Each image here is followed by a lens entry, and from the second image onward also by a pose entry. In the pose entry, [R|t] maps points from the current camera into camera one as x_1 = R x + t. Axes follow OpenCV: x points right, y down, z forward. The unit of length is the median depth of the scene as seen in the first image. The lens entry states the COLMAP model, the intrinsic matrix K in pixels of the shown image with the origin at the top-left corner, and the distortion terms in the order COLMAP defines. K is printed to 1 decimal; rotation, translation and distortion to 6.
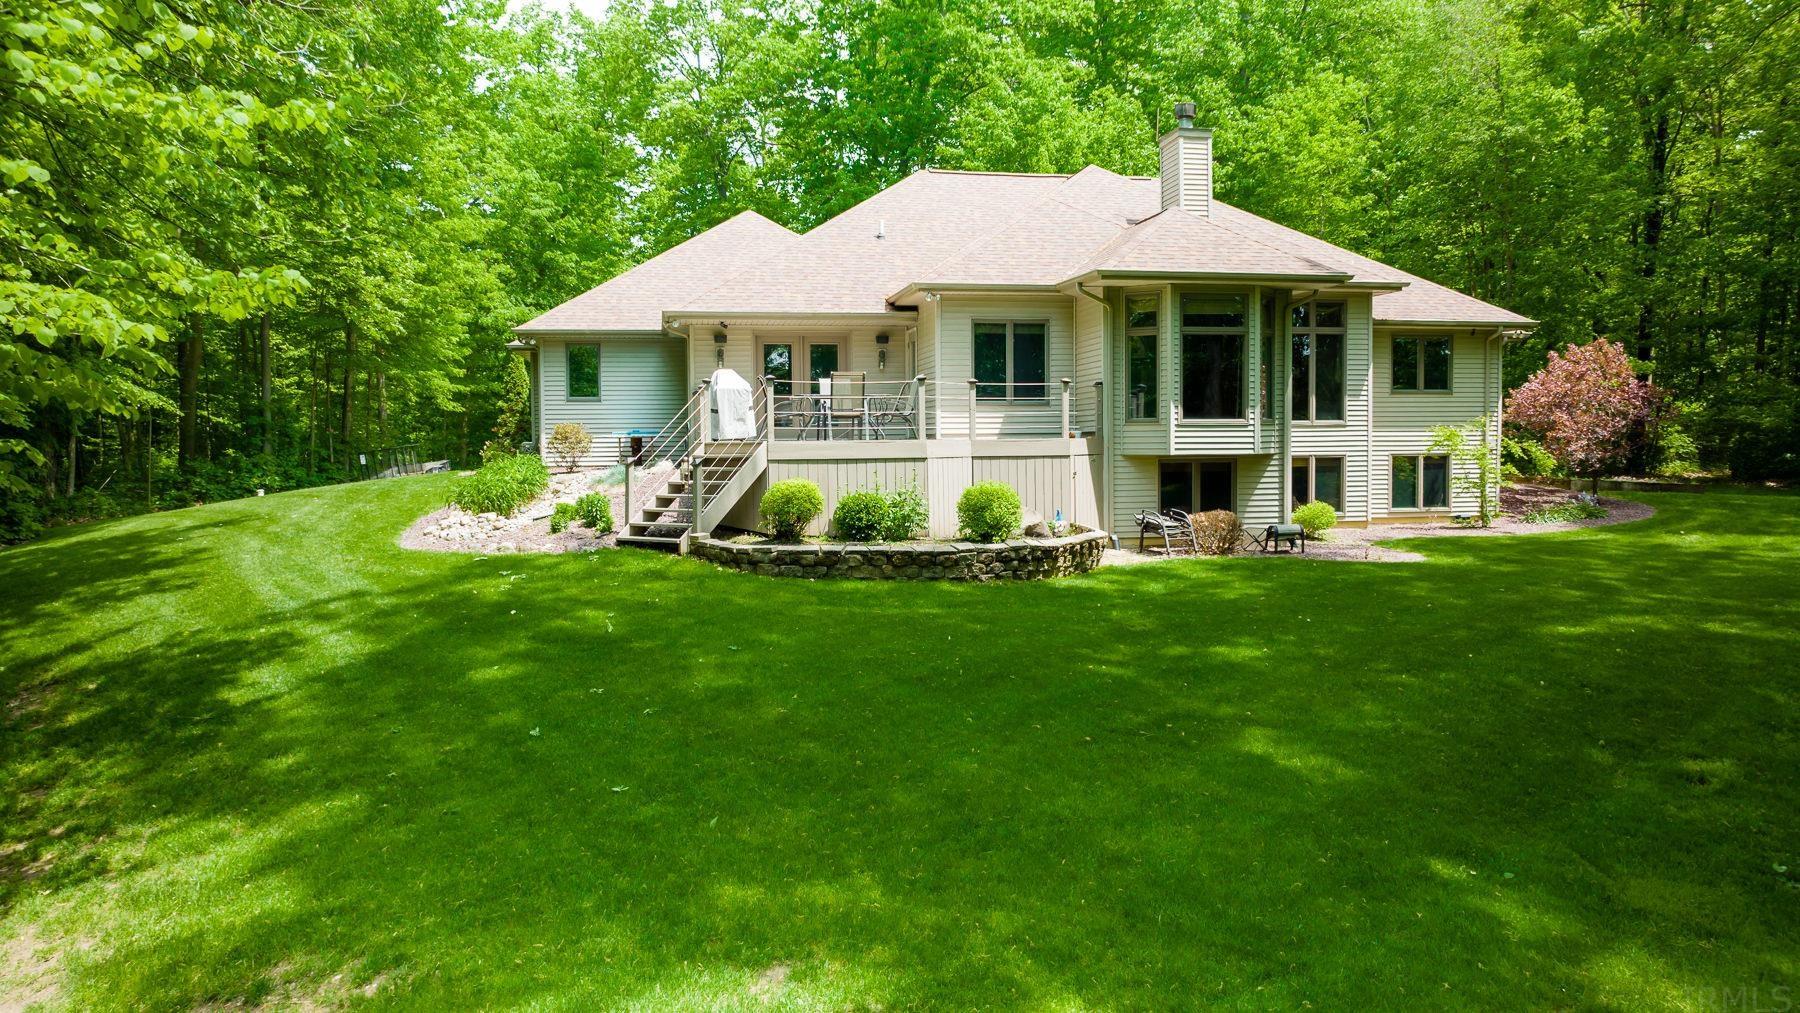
lens RADIAL K [[1272.1, 0, 903.9], [0, 1272.1, 507.1], [0, 0, 1]] dist [0.006546, 0.002750]
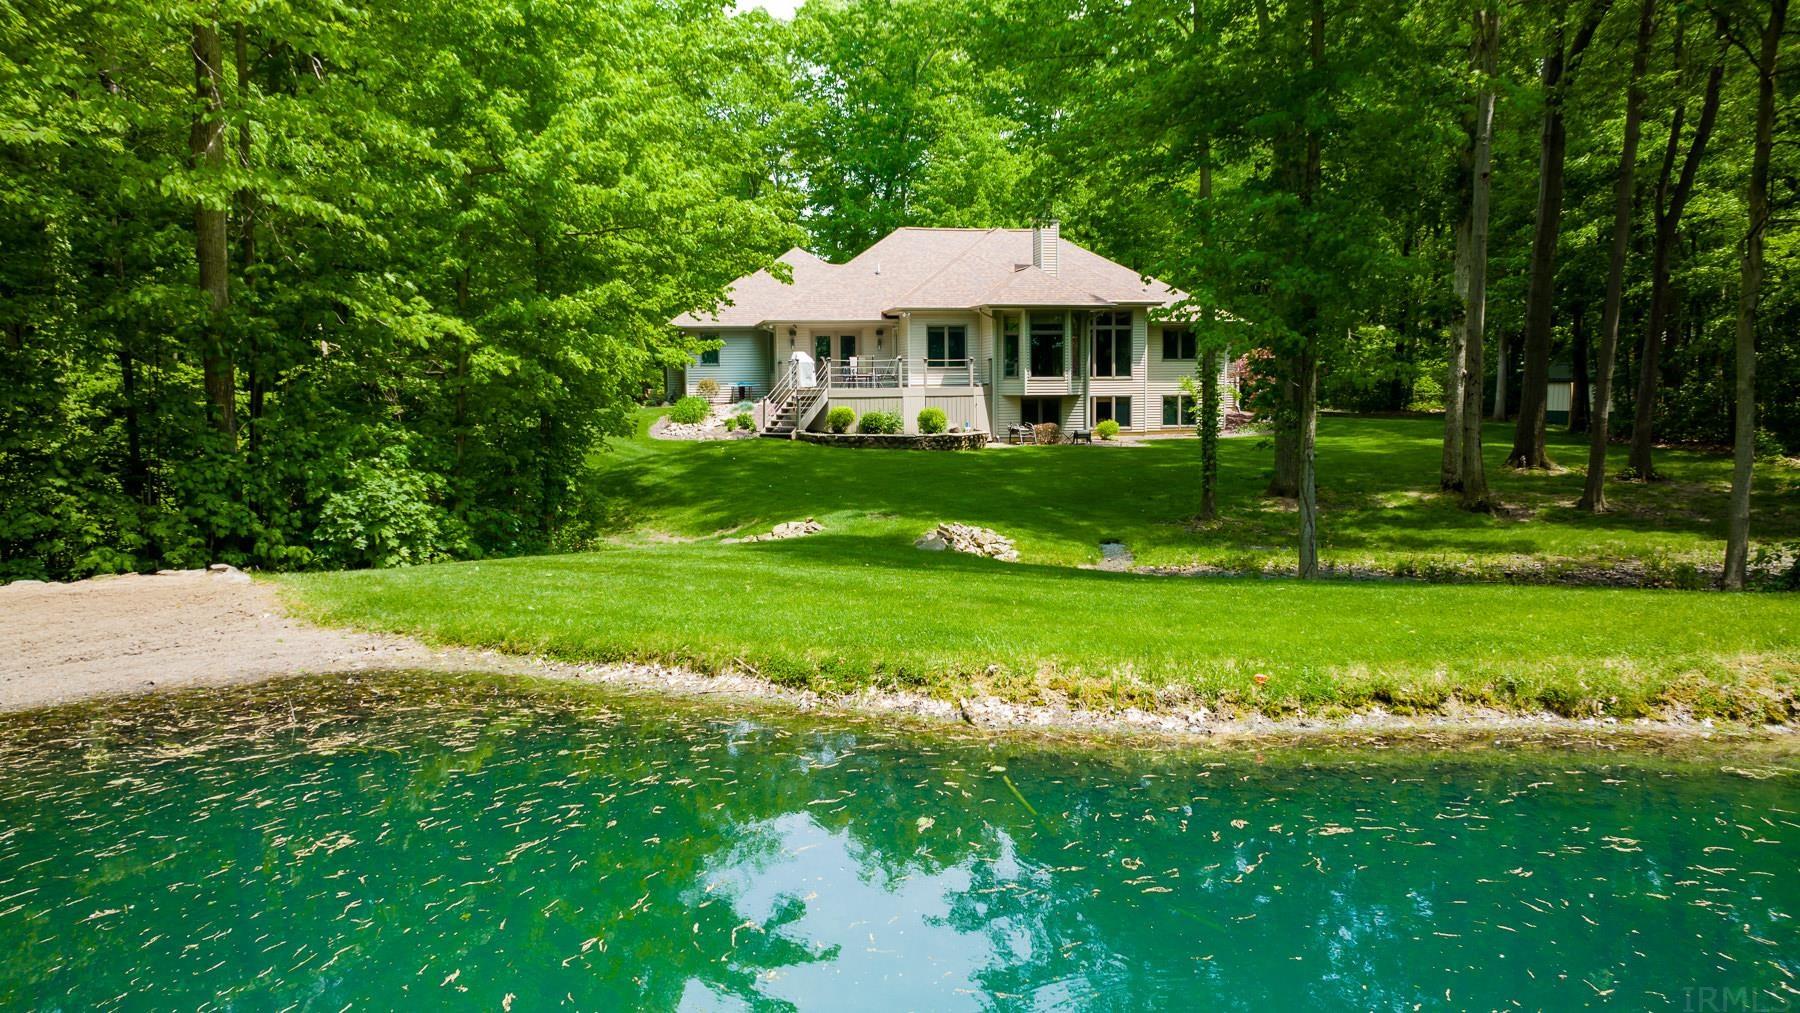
lens RADIAL K [[1272.1, 0, 903.9], [0, 1272.1, 507.1], [0, 0, 1]] dist [0.006546, 0.002750]
pose [[0.999880, -0.003032, 0.015193, -0.011710], [0.002410, 0.999165, 0.040795, 0.051929], [-0.015304, -0.040753, 0.999052, -0.984937]]
